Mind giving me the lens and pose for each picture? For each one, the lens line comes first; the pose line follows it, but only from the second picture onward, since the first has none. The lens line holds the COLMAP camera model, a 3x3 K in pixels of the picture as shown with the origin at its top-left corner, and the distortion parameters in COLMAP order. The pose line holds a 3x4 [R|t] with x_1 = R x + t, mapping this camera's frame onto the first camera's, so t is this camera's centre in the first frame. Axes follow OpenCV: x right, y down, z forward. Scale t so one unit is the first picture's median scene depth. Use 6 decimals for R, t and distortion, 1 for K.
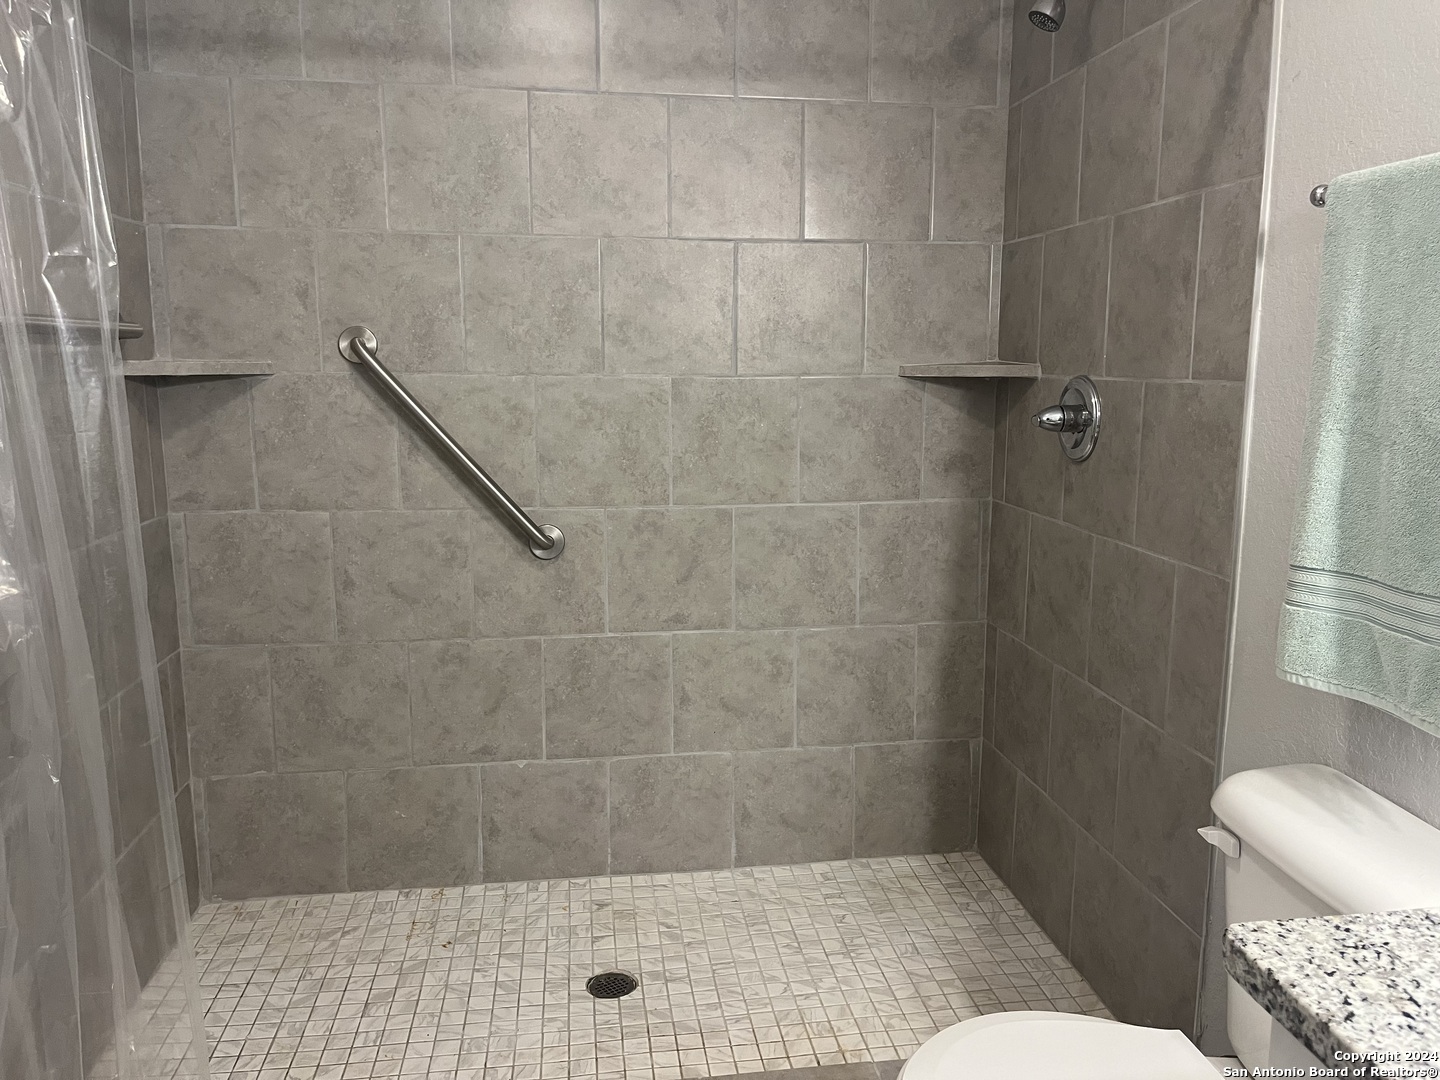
lens RADIAL K [[1098.8, 0, 719.9], [0, 1098.8, 534.7], [0, 0, 1]] dist [0.053461, -0.088787]
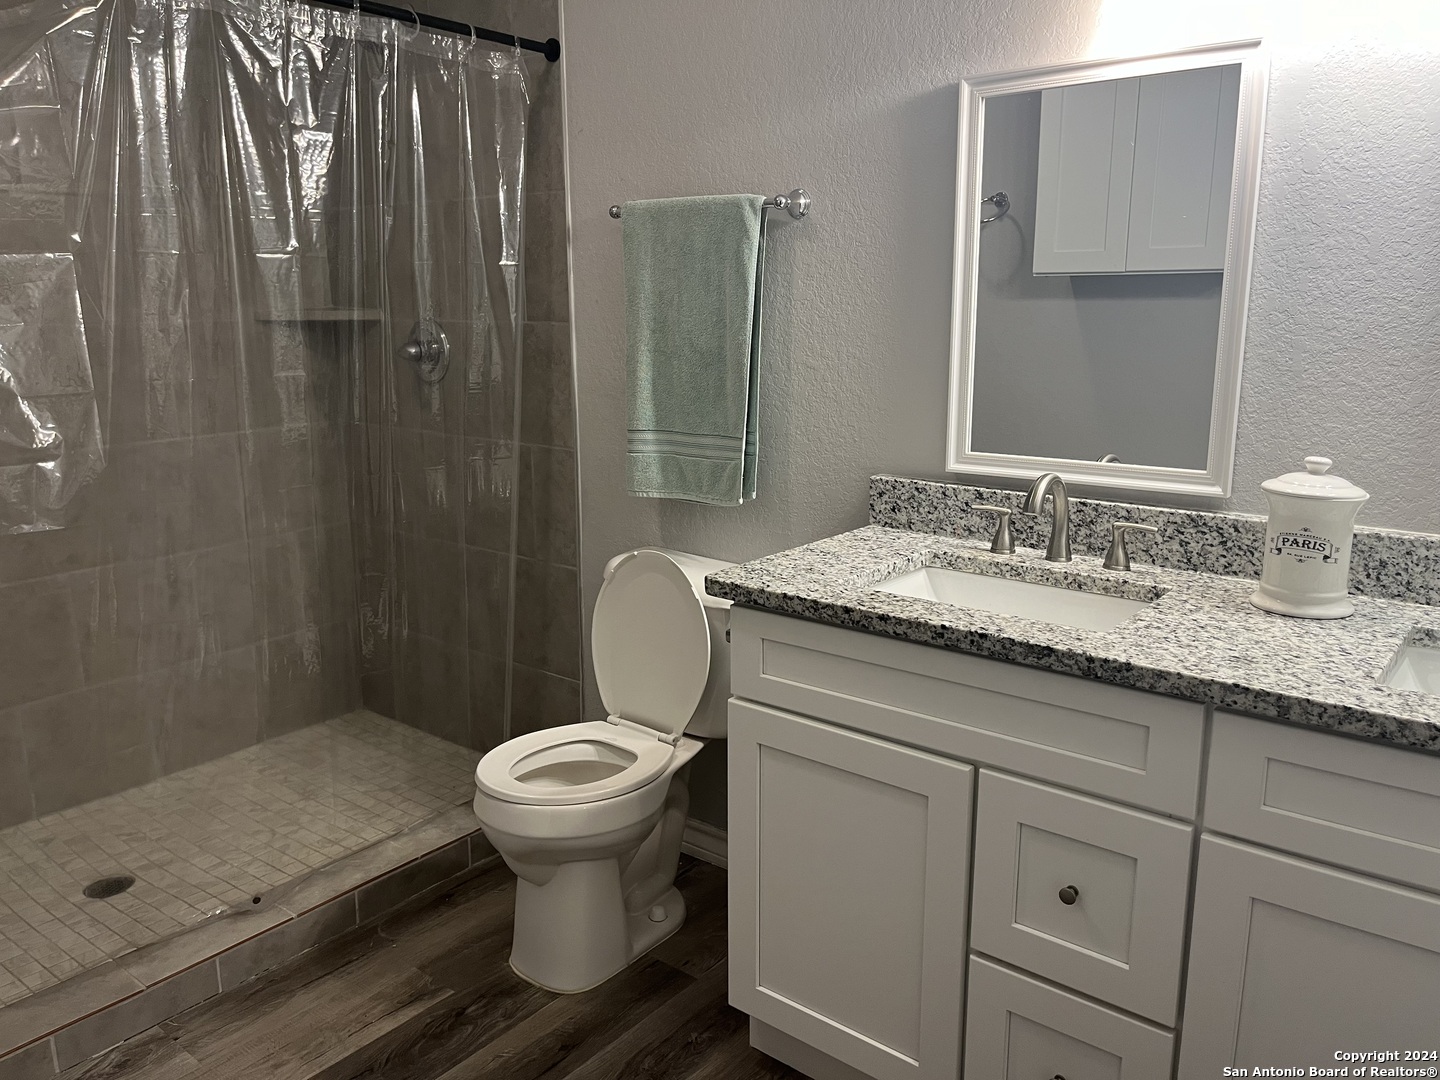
lens RADIAL K [[1098.8, 0, 719.9], [0, 1098.8, 534.7], [0, 0, 1]] dist [0.053461, -0.088787]
pose [[0.728174, -0.150819, 0.668592, -0.348423], [0.112424, 0.988559, 0.100554, 0.020139], [-0.676108, 0.001945, 0.736800, -0.226565]]
